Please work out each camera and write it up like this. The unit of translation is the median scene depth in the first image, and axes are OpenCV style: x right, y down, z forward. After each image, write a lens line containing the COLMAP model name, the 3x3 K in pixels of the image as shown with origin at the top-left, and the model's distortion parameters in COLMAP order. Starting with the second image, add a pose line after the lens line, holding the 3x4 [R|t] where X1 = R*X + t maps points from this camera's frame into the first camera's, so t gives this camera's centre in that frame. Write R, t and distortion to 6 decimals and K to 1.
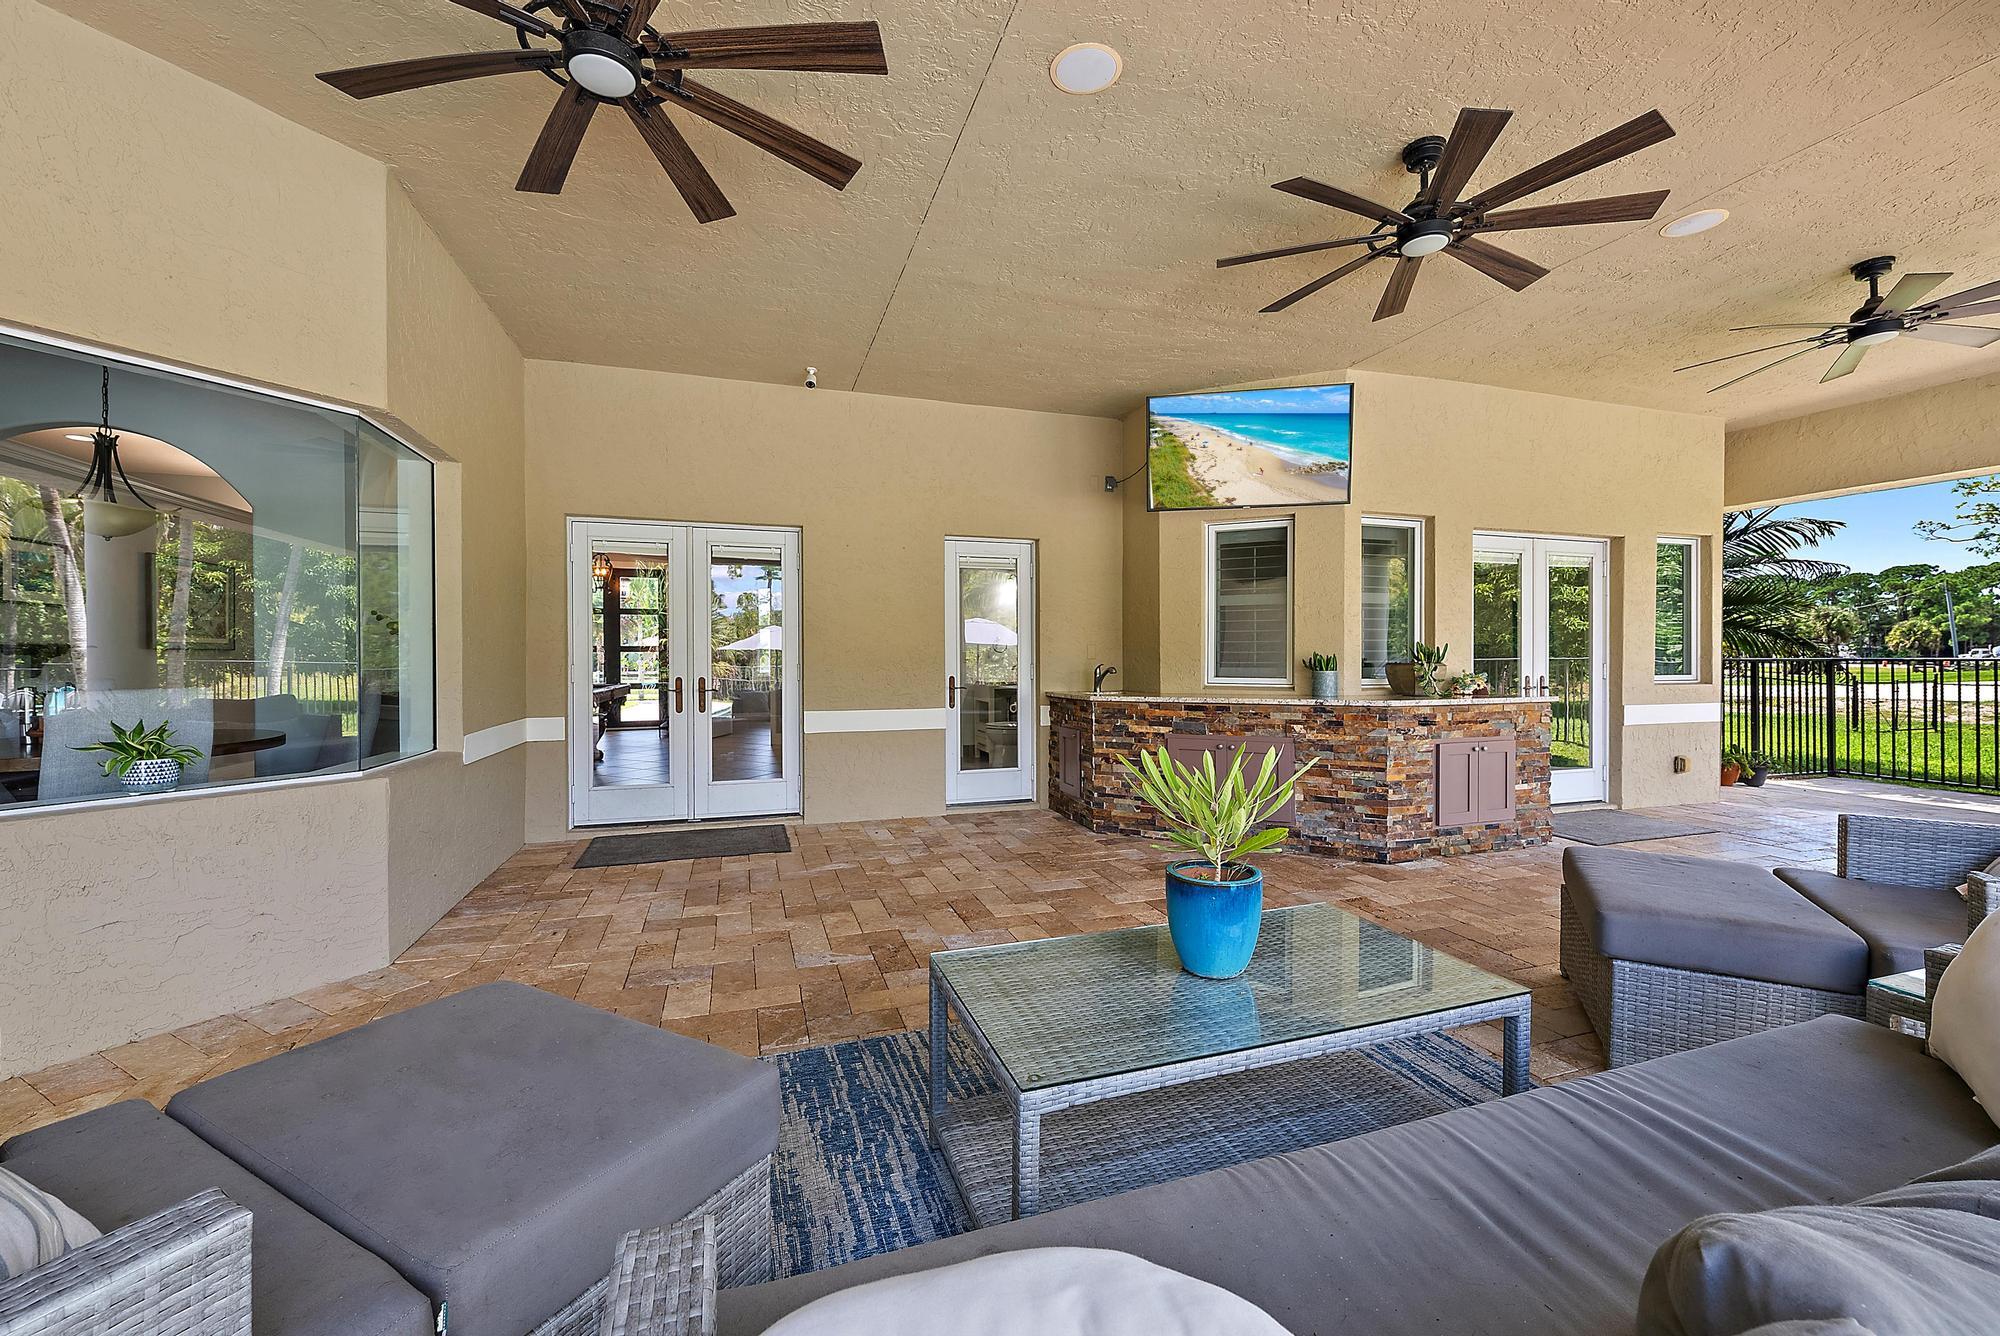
lens RADIAL K [[801.3, 0, 1009.4], [0, 801.3, 653.7], [0, 0, 1]] dist [0.000669, -0.000020]
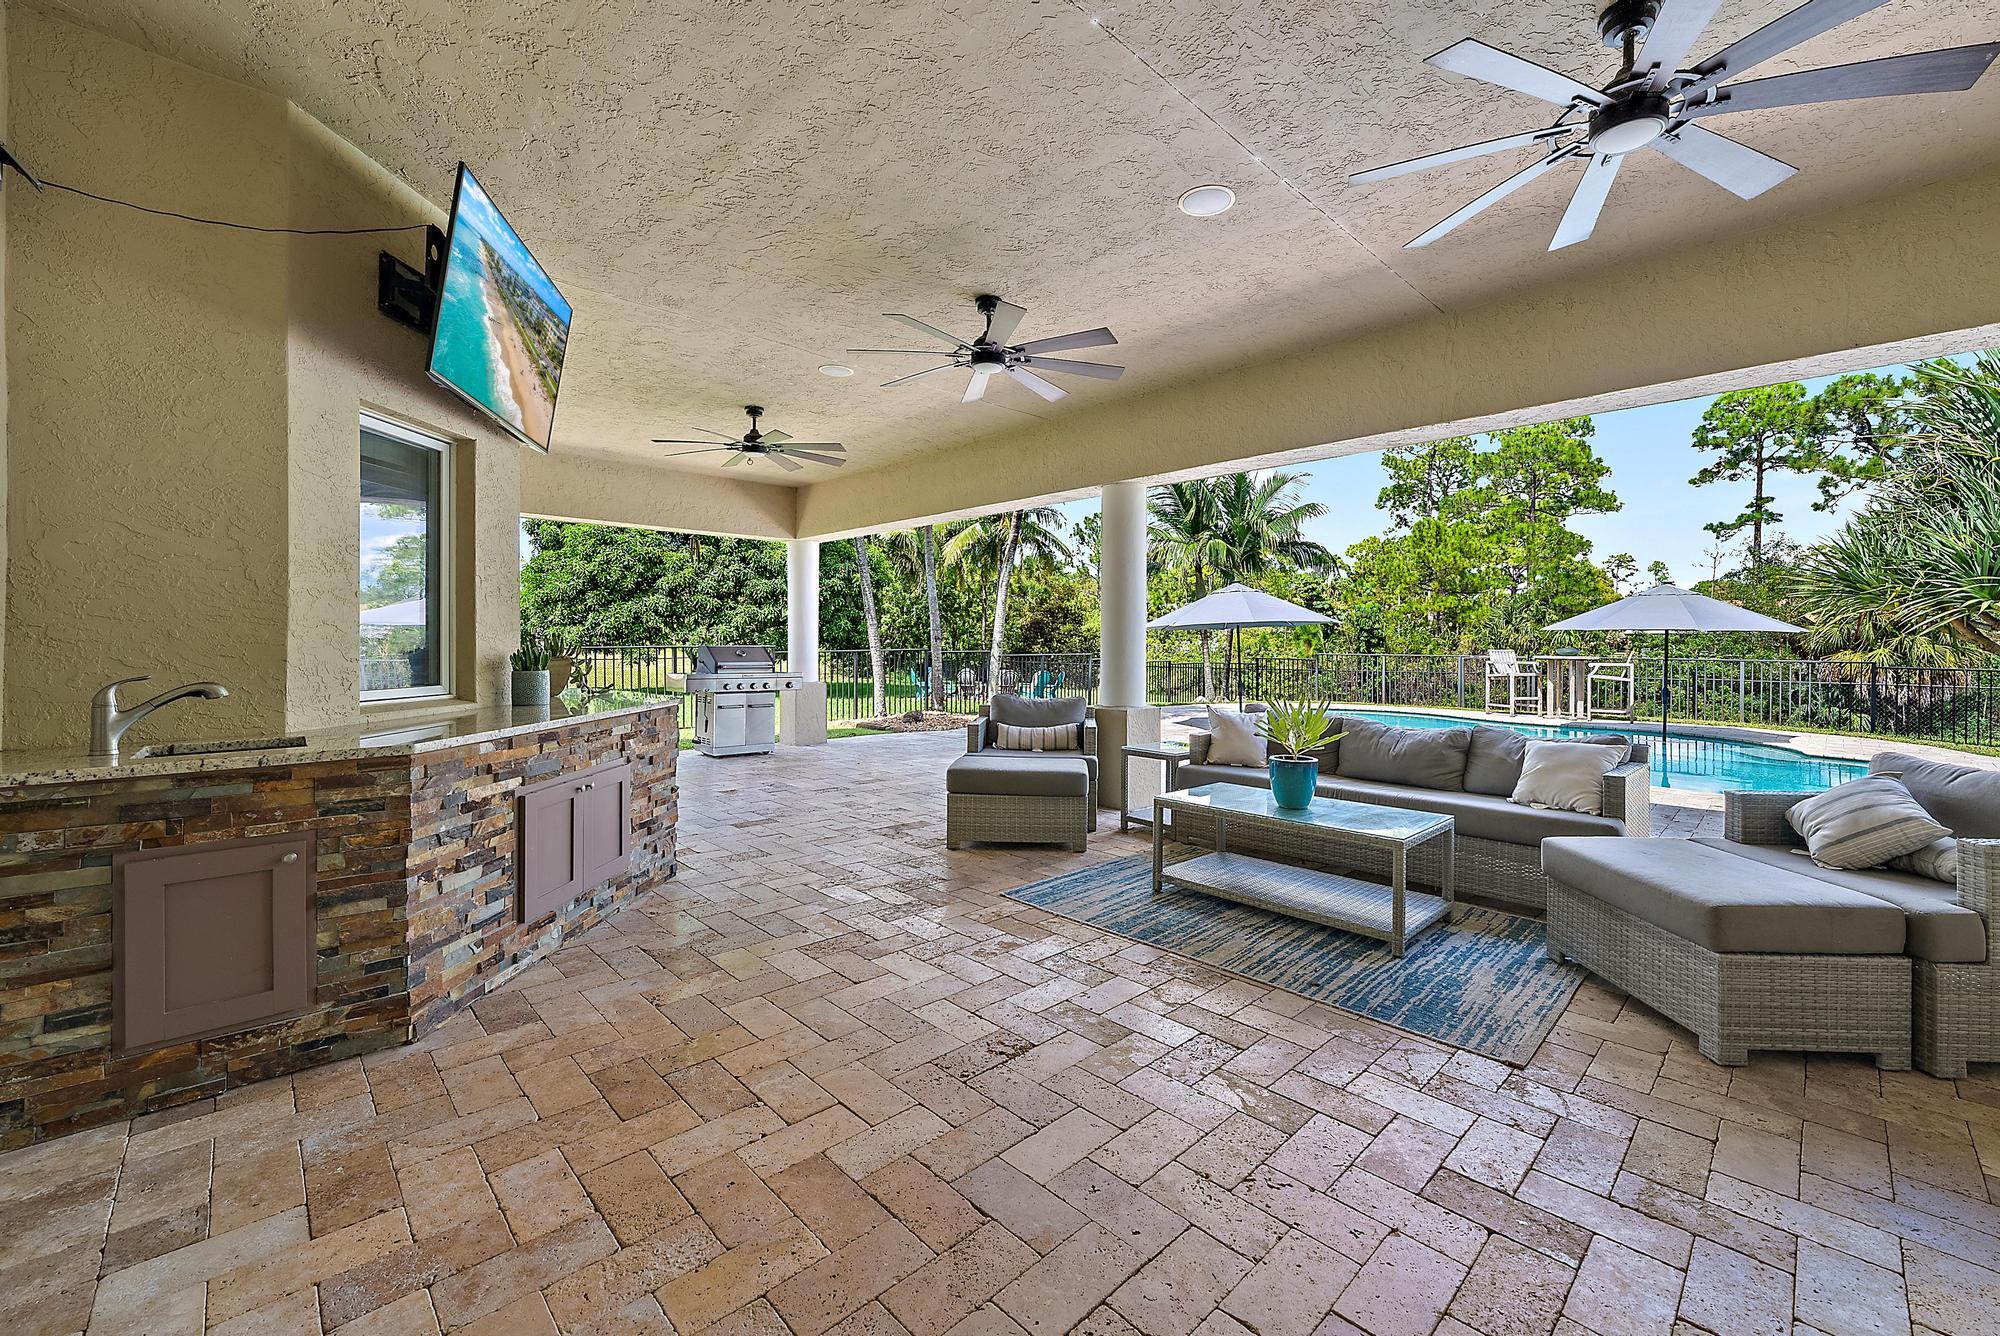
lens RADIAL K [[801.3, 0, 1009.4], [0, 801.3, 653.7], [0, 0, 1]] dist [0.000669, -0.000020]
pose [[-0.432035, -0.007302, 0.901827, -0.976831], [-0.006959, 0.999964, 0.004763, -0.003500], [-0.901830, -0.004218, -0.432070, 1.950840]]
